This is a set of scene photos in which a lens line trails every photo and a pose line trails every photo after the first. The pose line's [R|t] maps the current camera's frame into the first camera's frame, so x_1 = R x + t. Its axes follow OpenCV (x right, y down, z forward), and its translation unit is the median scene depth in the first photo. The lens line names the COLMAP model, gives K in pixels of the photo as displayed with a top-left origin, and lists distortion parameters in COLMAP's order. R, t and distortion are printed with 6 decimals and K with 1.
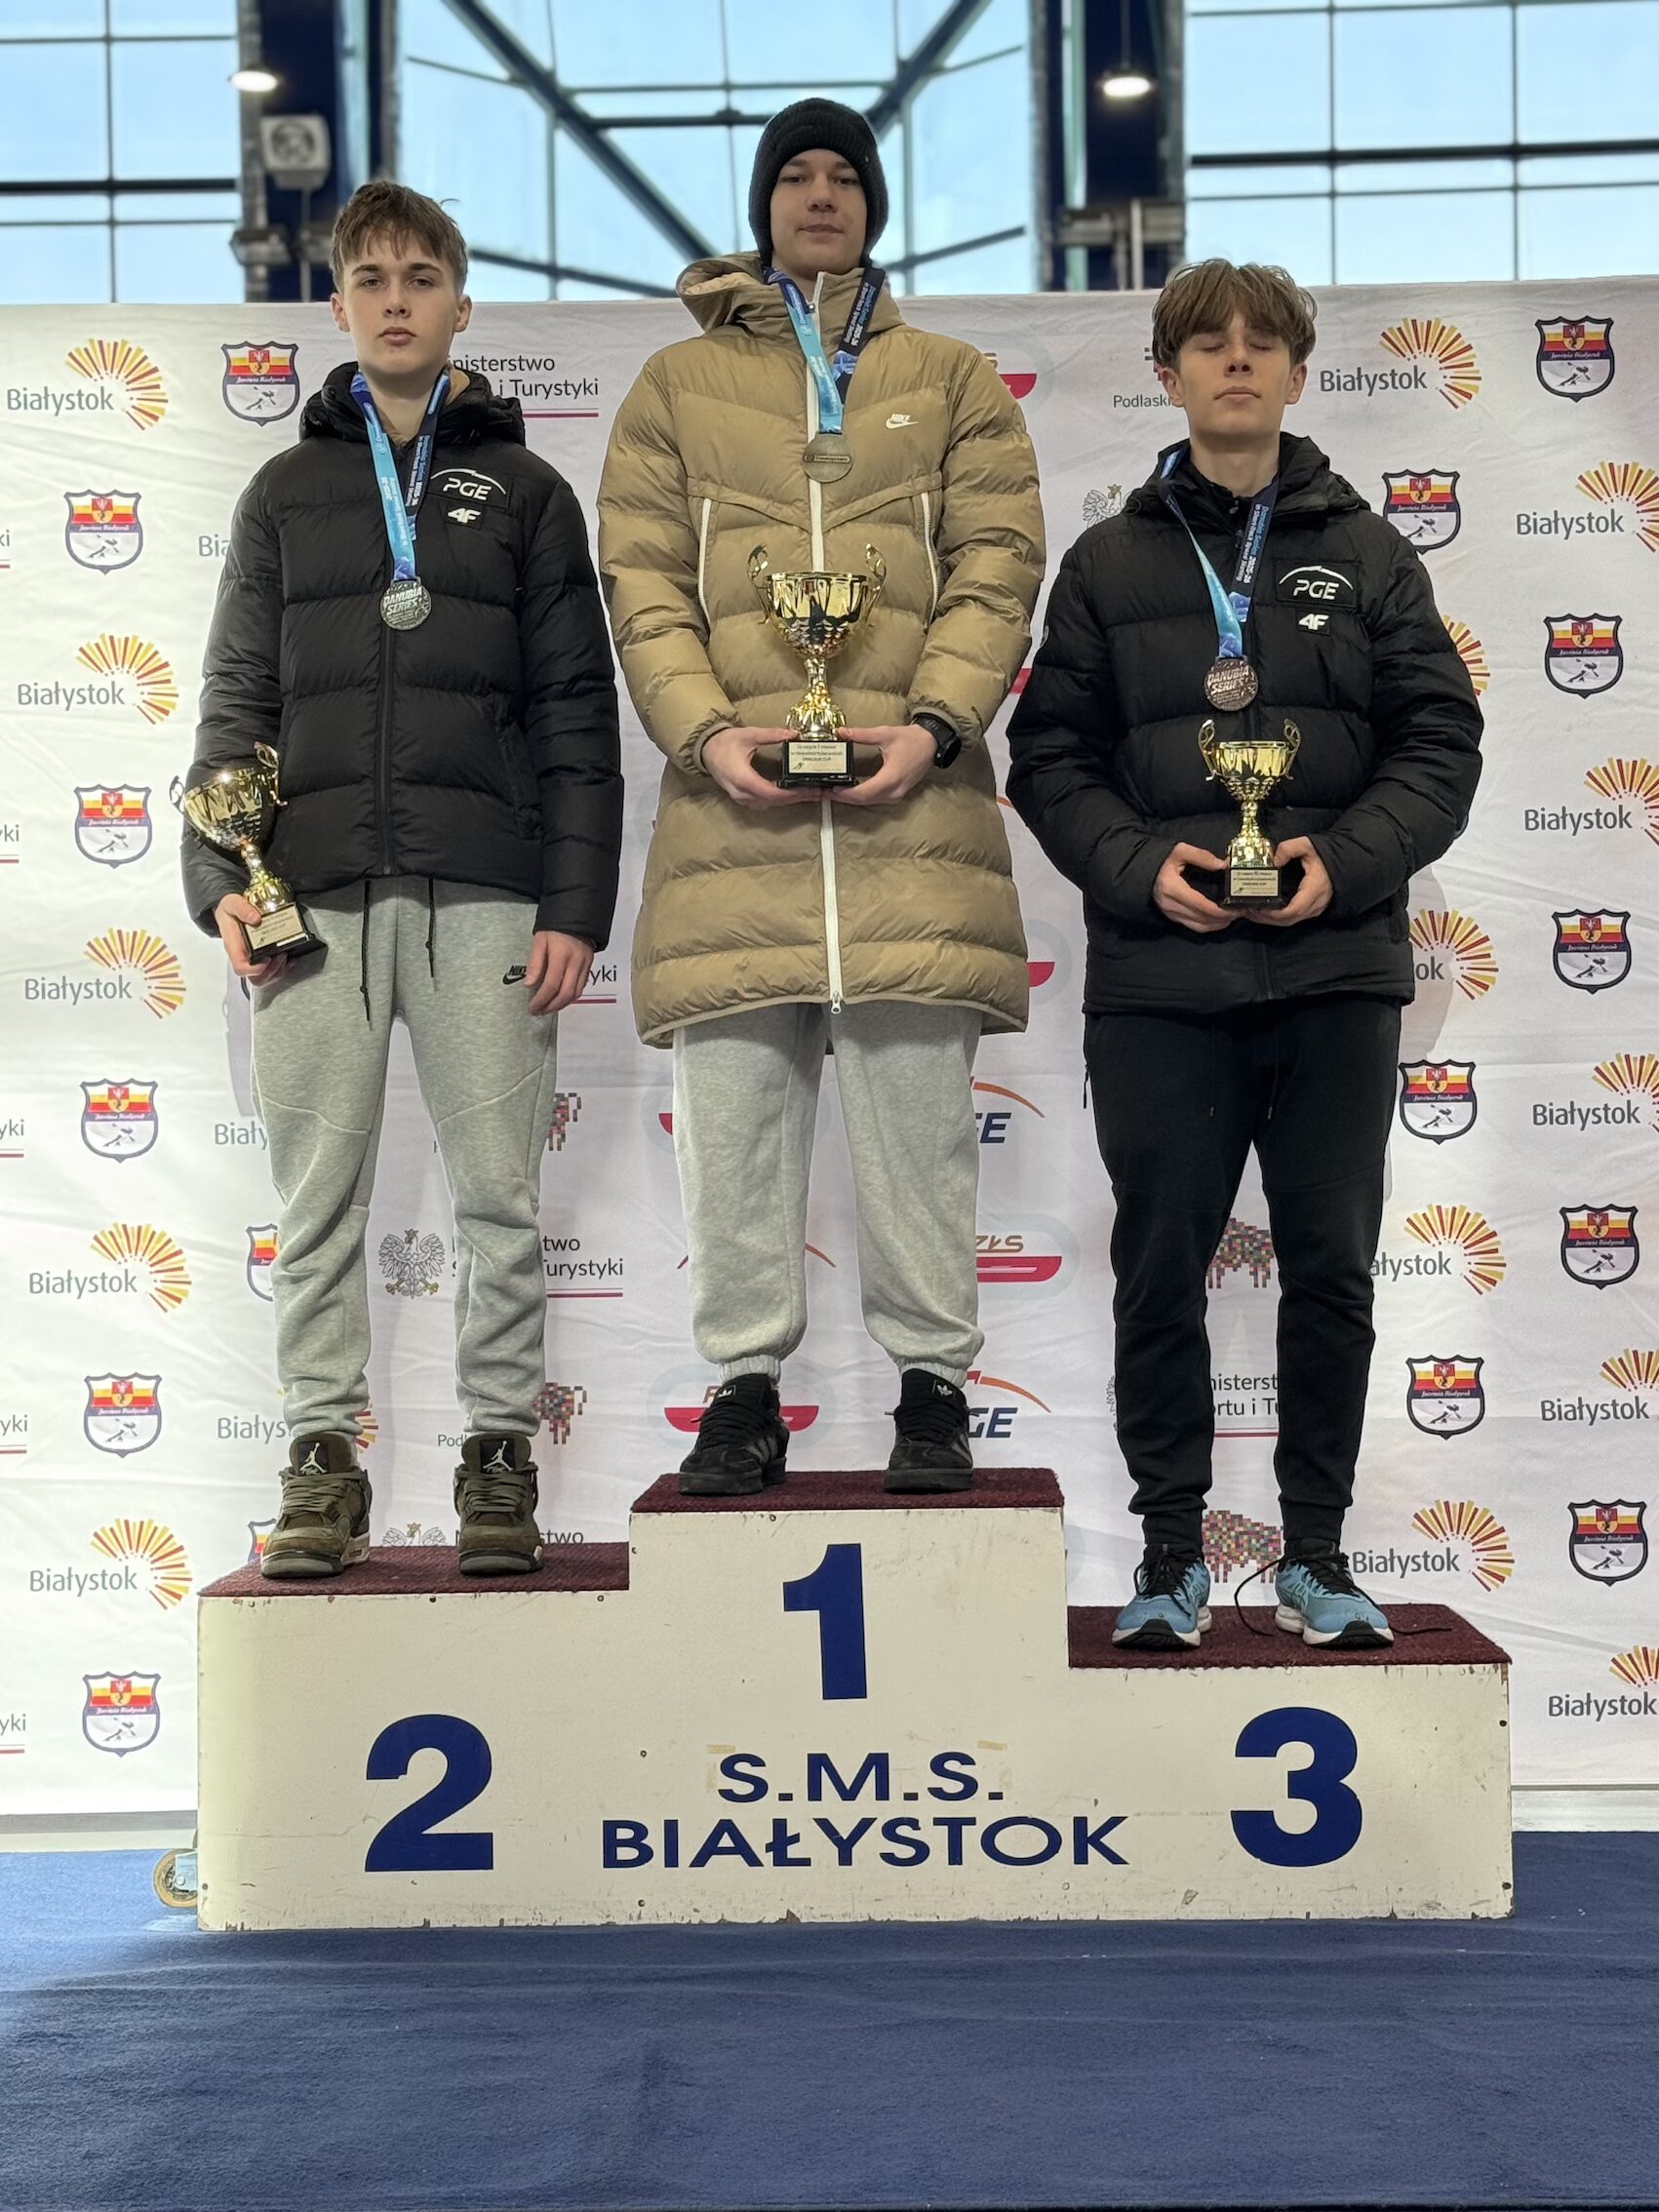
lens RADIAL K [[3739.9, 0, 818.6], [0, 3739.9, 1101.2], [0, 0, 1]] dist [0.119399, 0.000000]
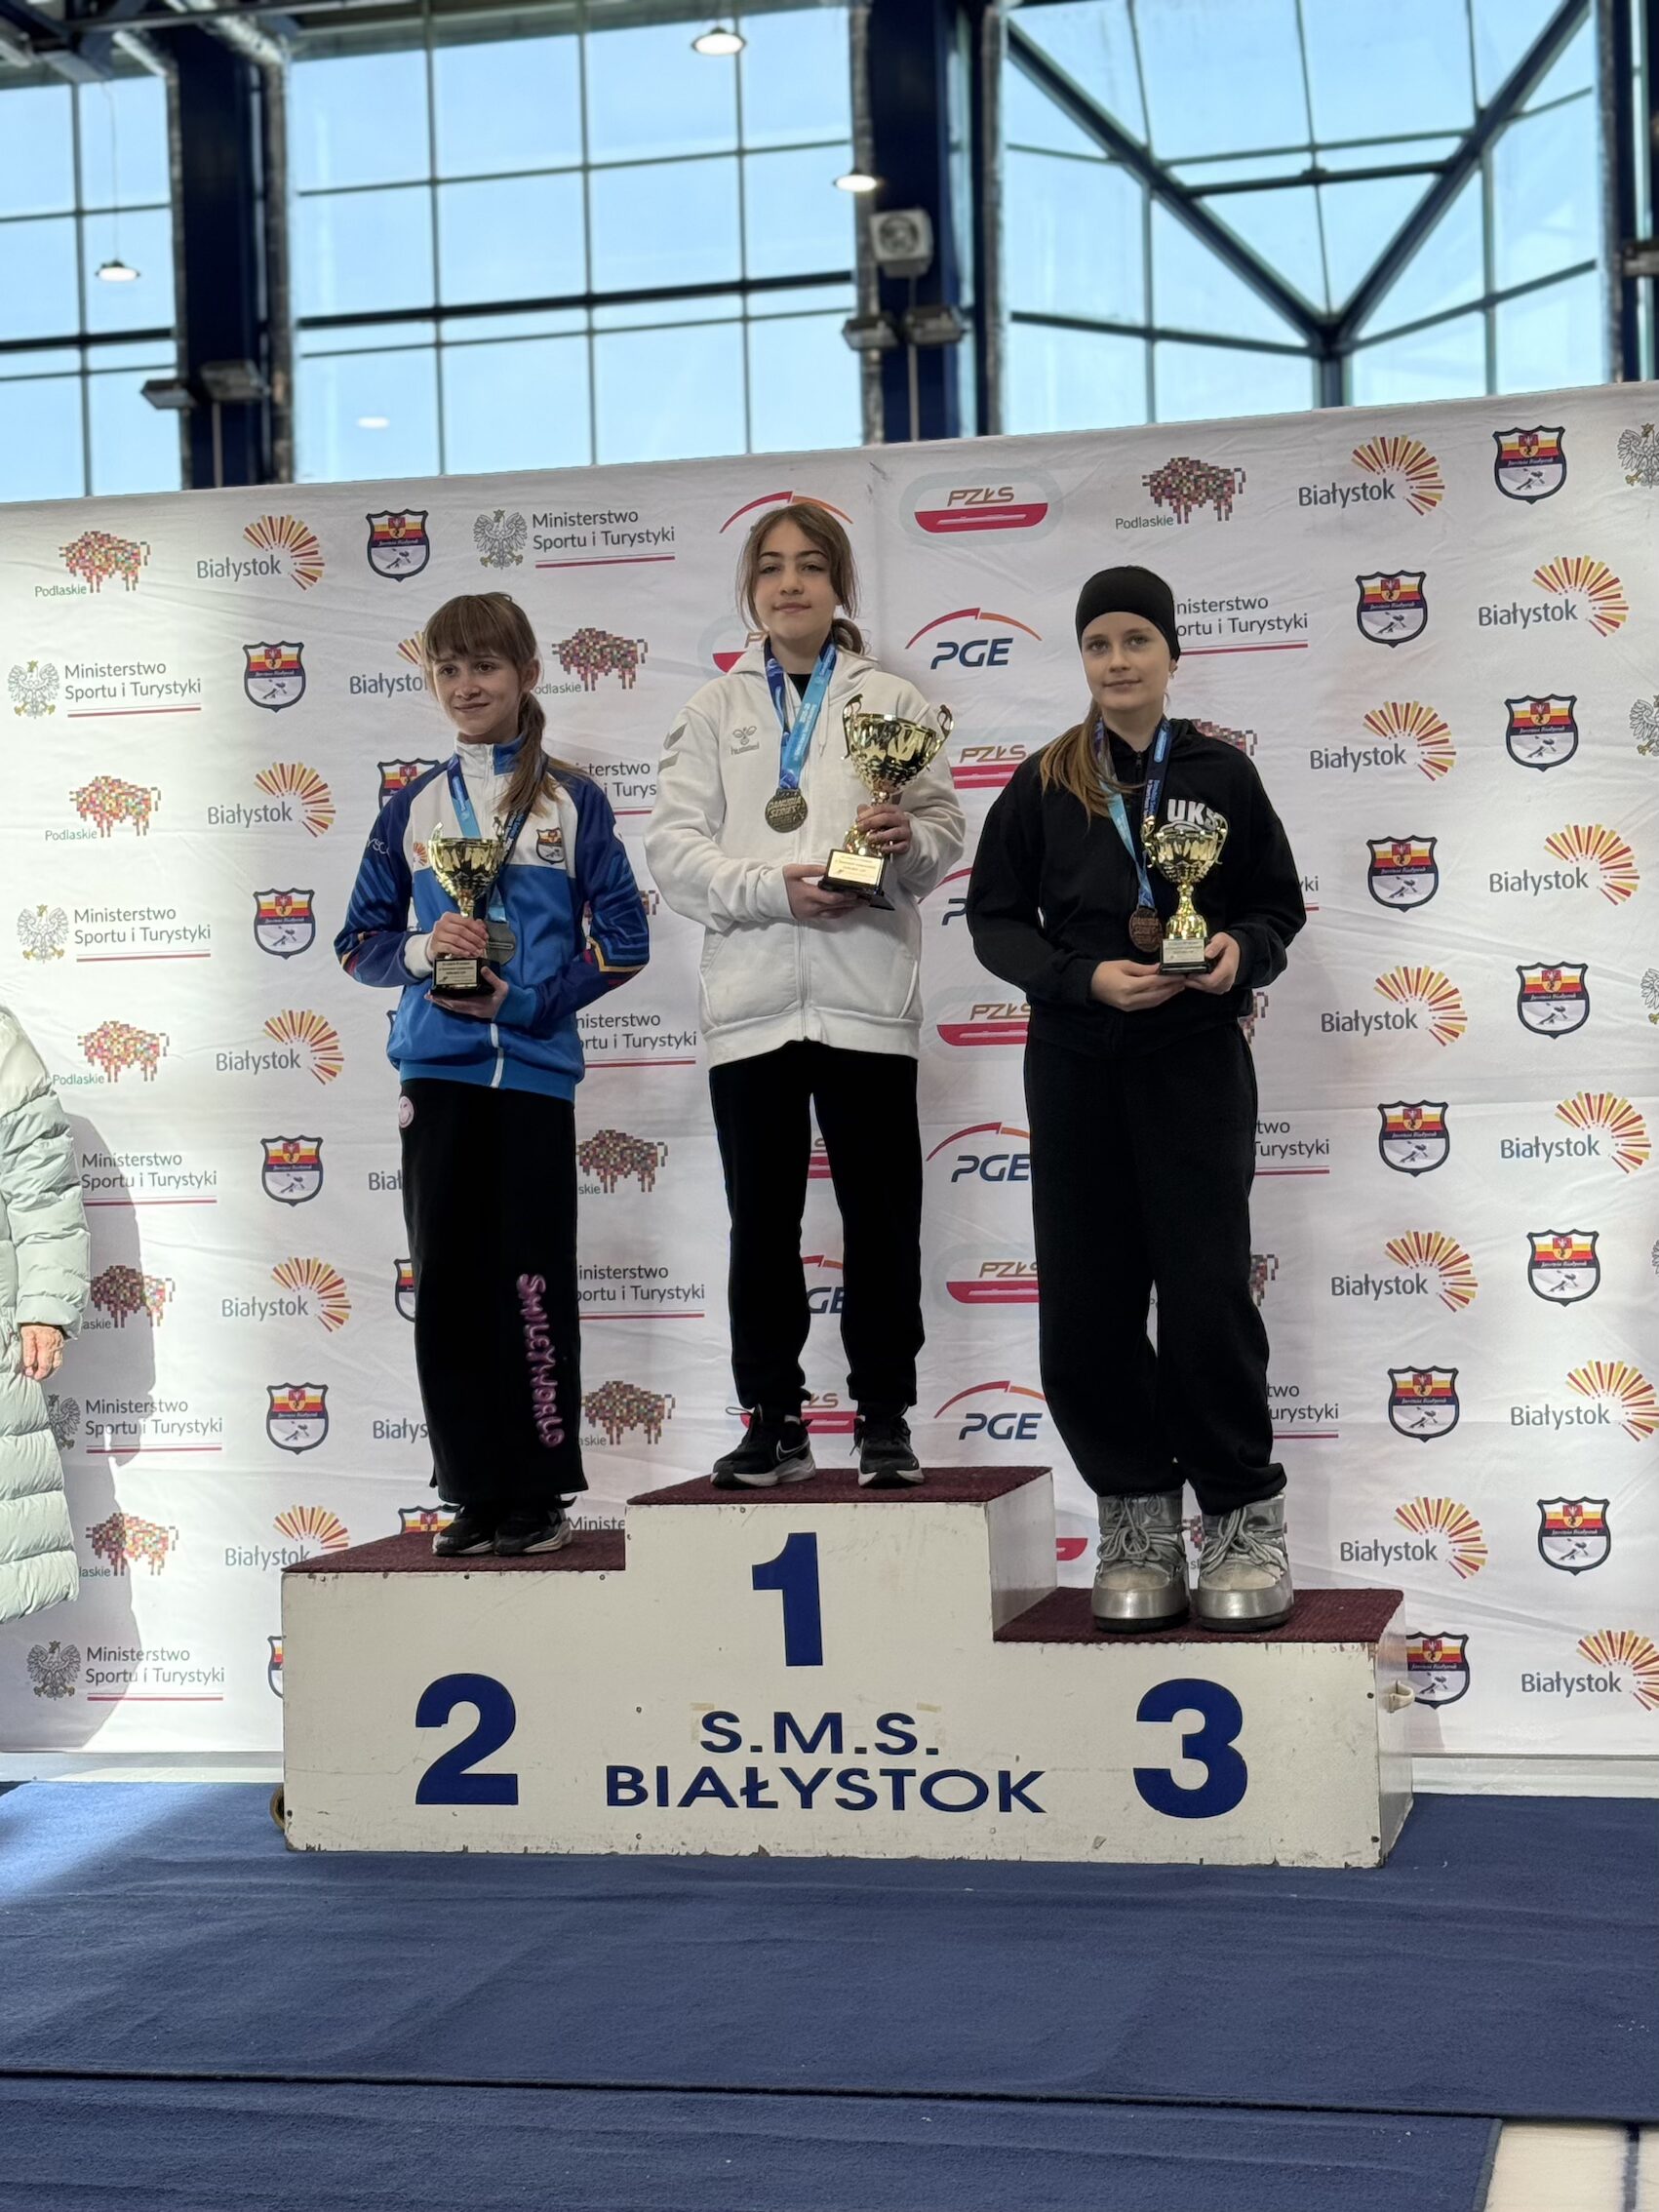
lens RADIAL K [[3541.4, 0, 823.2], [0, 3541.4, 1112.9], [0, 0, 1]] dist [0.111977, 0.000000]
pose [[0.978973, -0.016433, -0.203328, 0.209569], [0.017237, 0.999849, 0.002182, -0.012838], [0.203262, -0.005640, 0.979108, -0.068054]]
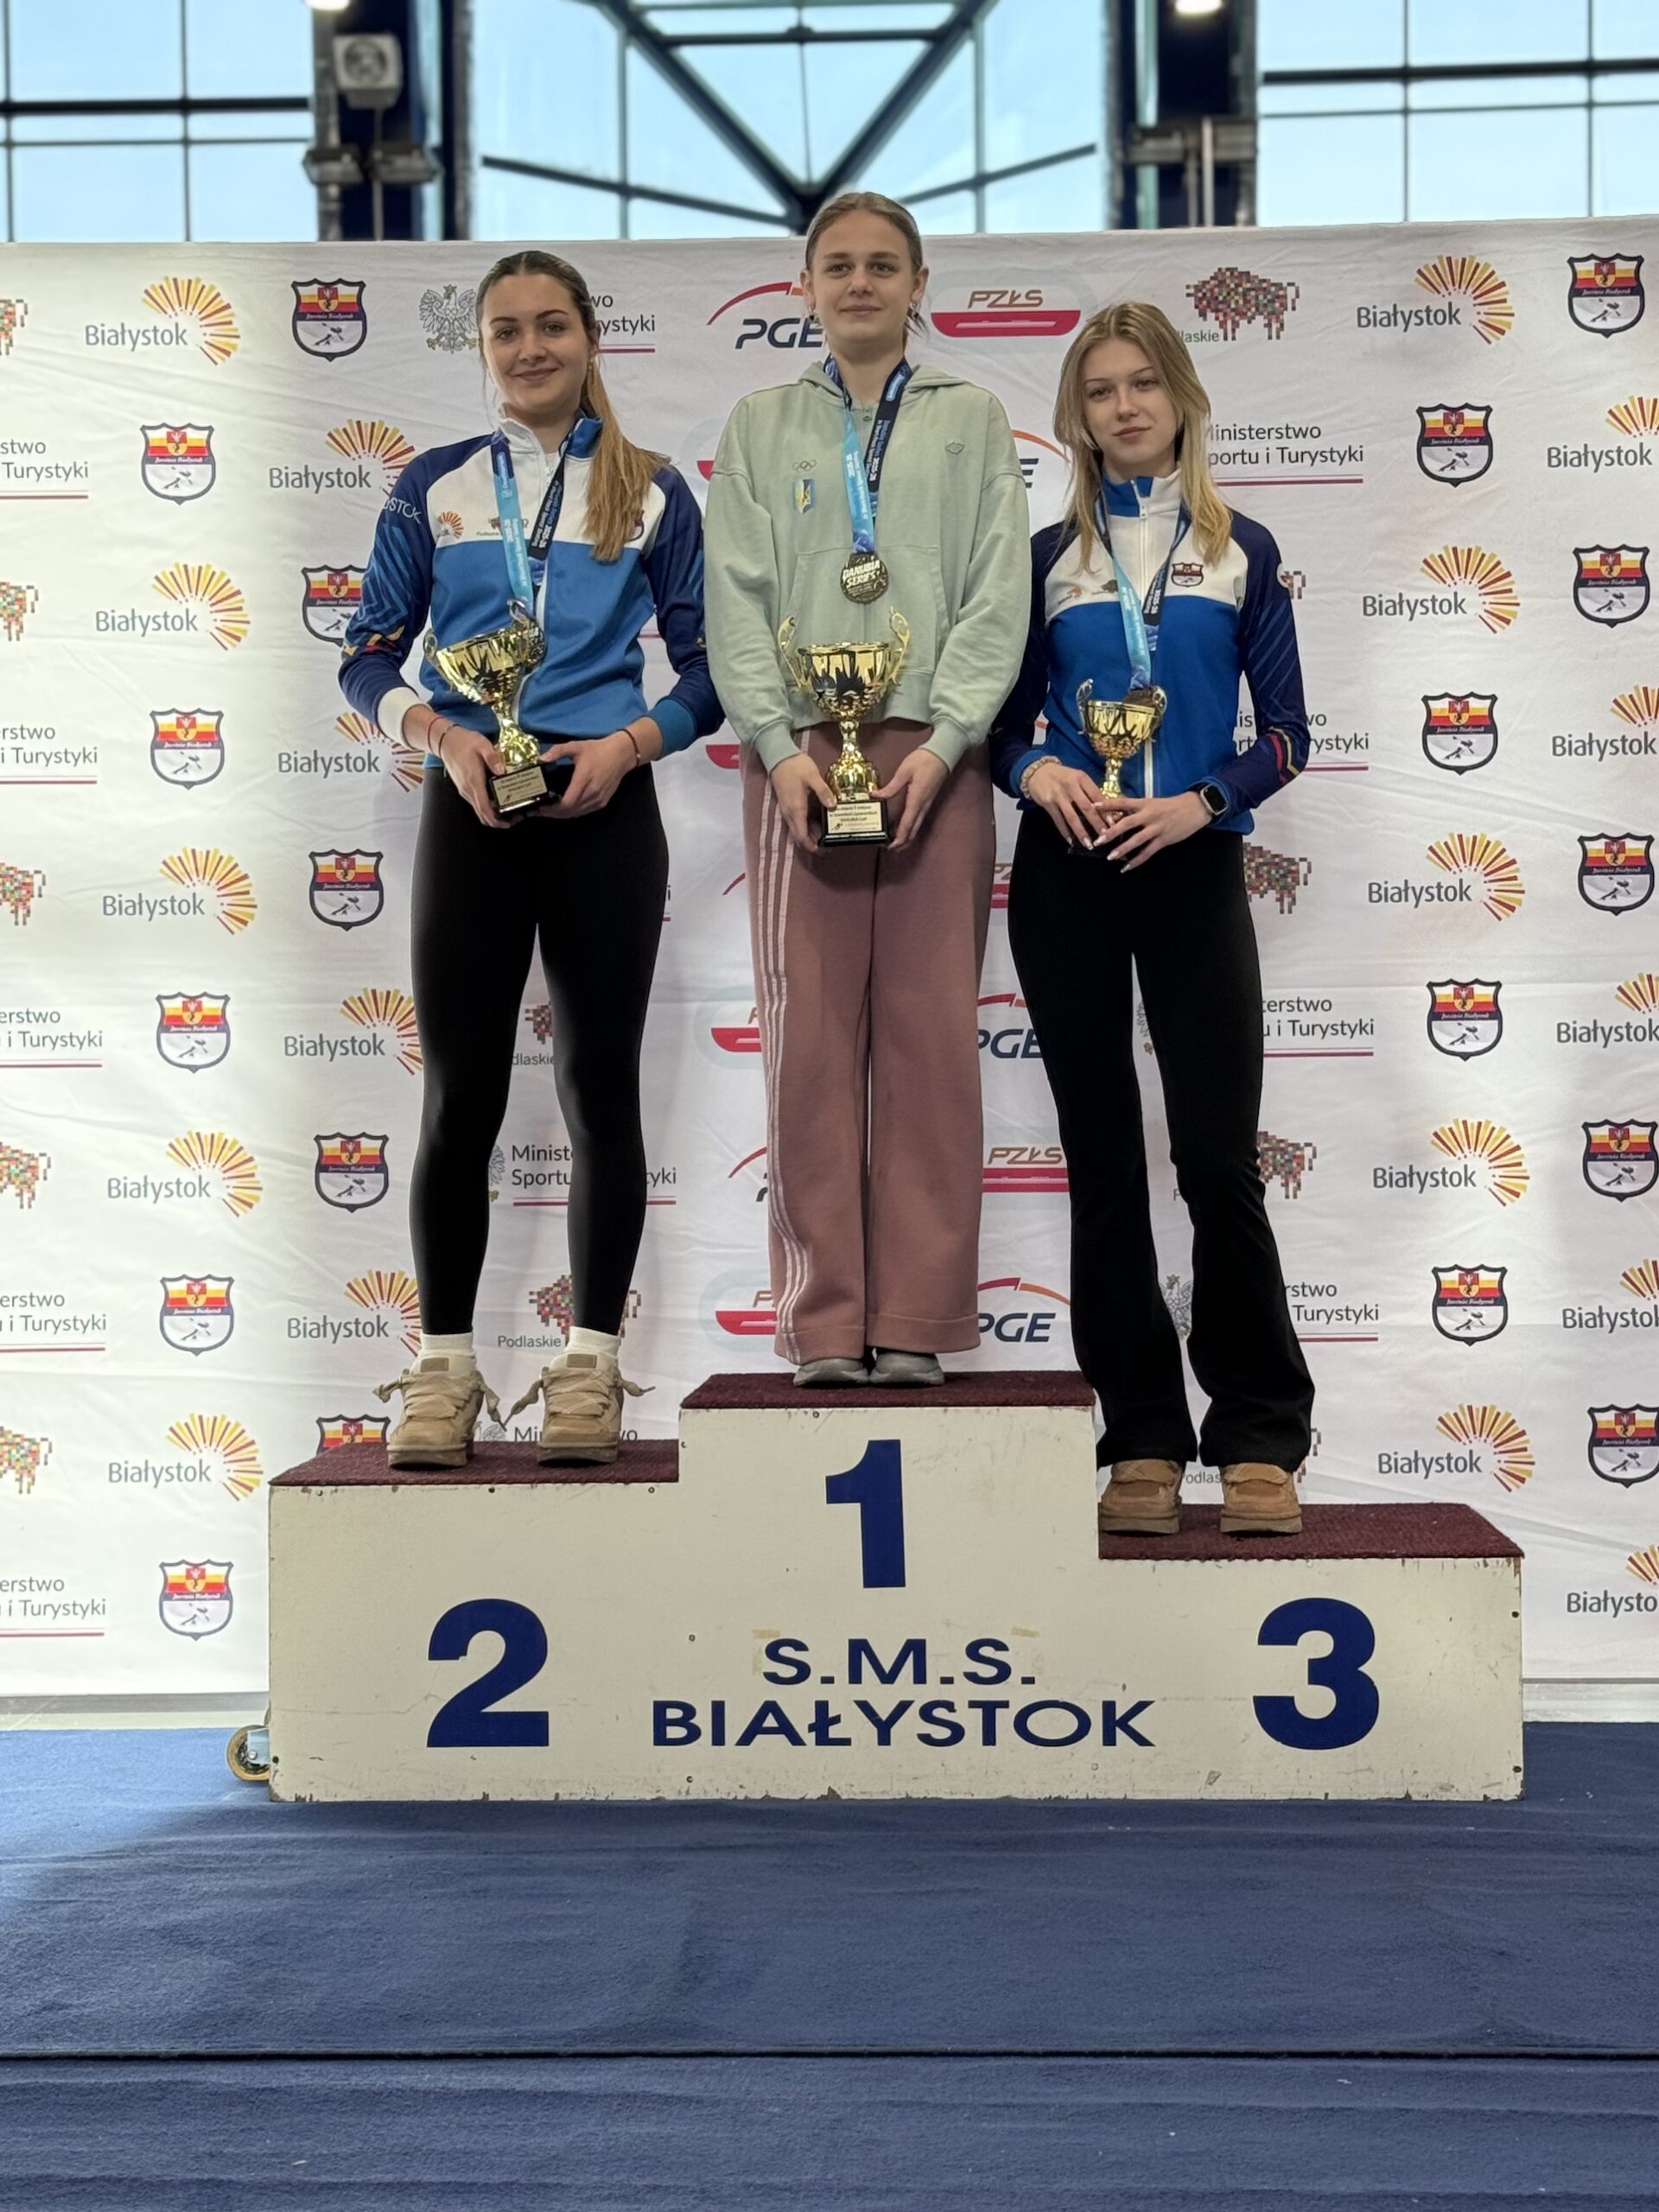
lens RADIAL K [[3739.9, 0, 820.0], [0, 3739.9, 1111.4], [0, 0, 1]] dist [0.119399, 0.000000]
pose [[0.999816, 0.004489, -0.018668, 0.006971], [-0.004038, 0.999701, 0.024133, 0.001218], [0.018771, -0.024053, 0.999534, -0.036870]]
